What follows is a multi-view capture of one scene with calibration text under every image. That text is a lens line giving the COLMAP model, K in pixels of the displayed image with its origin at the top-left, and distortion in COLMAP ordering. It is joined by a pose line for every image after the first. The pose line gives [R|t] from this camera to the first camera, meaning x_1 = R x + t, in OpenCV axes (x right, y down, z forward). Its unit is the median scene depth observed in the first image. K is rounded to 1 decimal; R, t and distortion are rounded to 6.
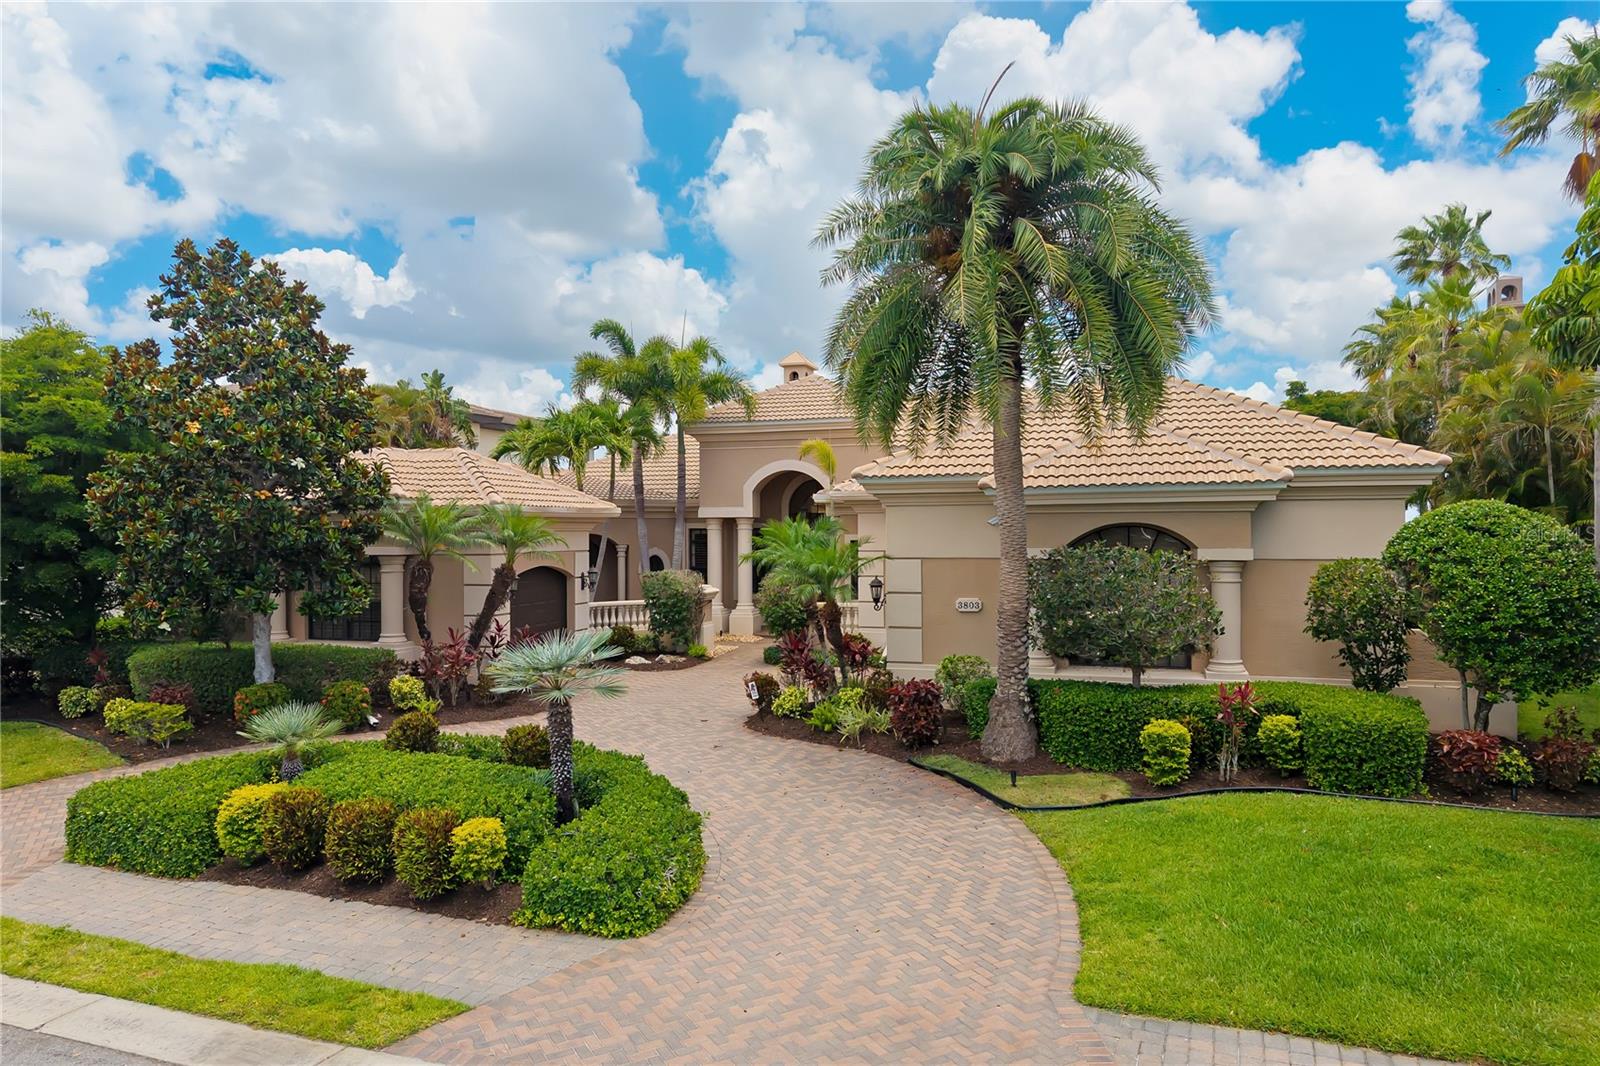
lens RADIAL K [[1123.0, 0, 800.0], [0, 1123.0, 533.0], [0, 0, 1]] dist [0.018185, -0.001635]
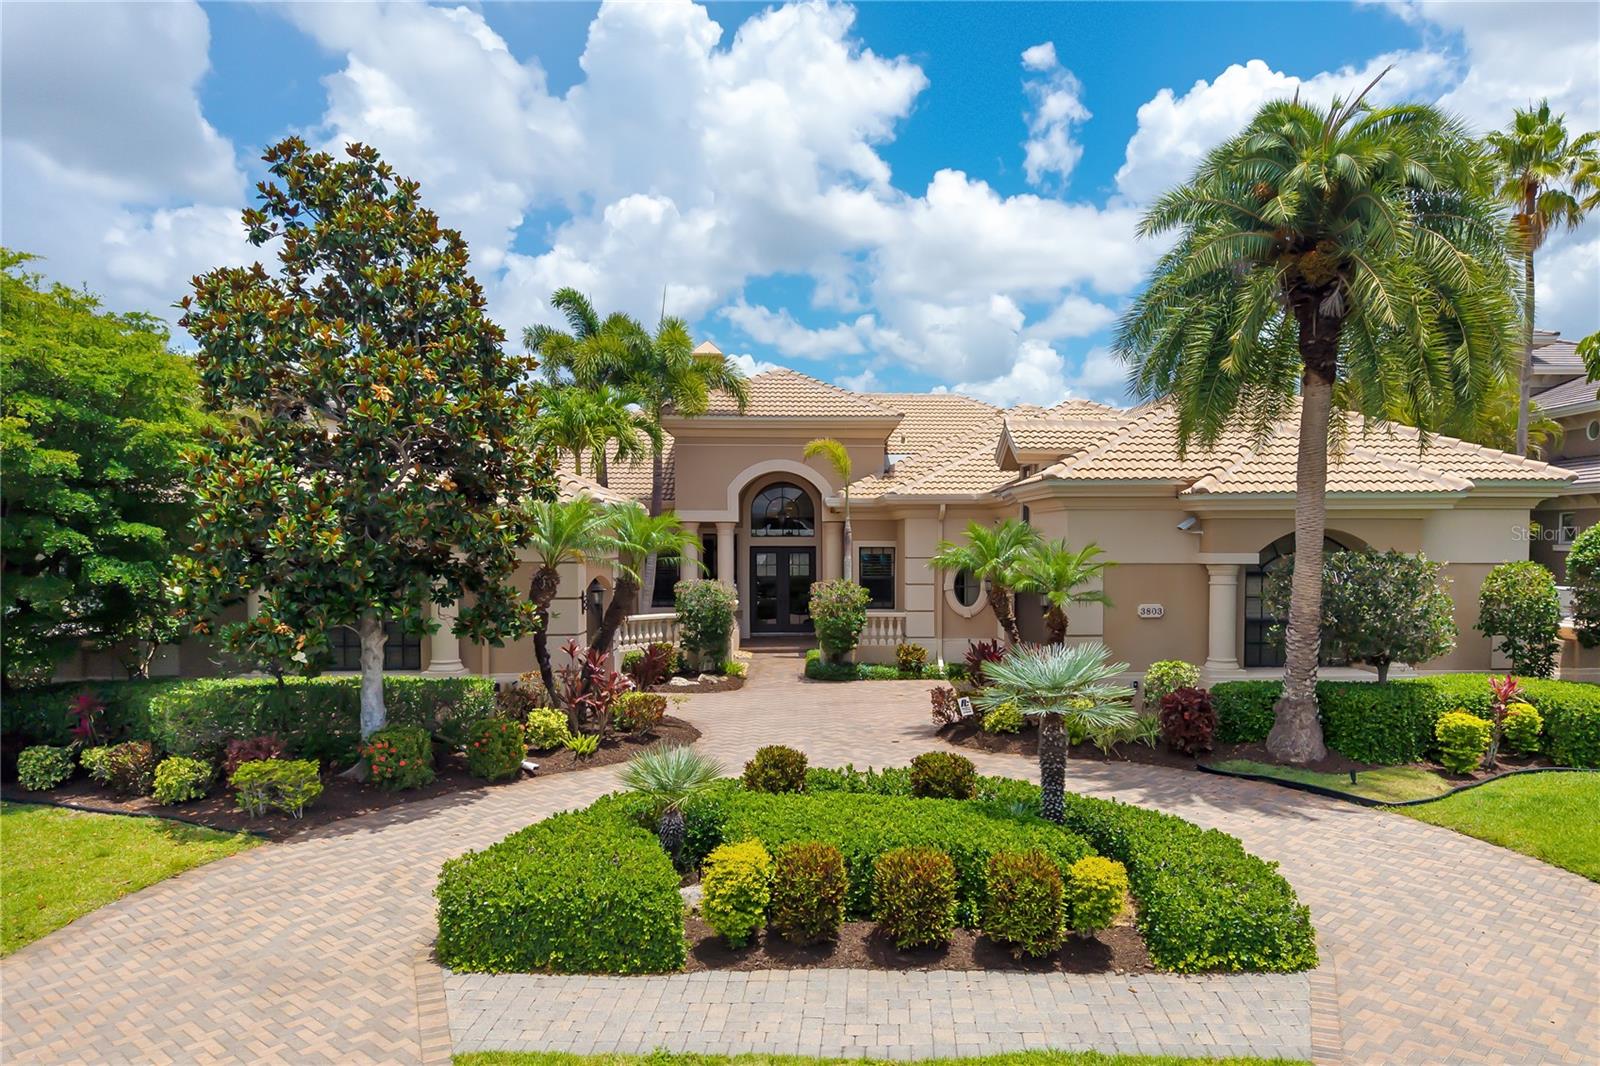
lens RADIAL K [[1158.3, 0, 900.7], [0, 1158.3, 587.7], [0, 0, 1]] dist [0.003315, -0.002408]
pose [[0.933418, -0.010968, 0.358623, -0.529092], [-0.003103, 0.999248, 0.038638, 0.006239], [-0.358777, -0.037178, 0.932683, 0.158393]]
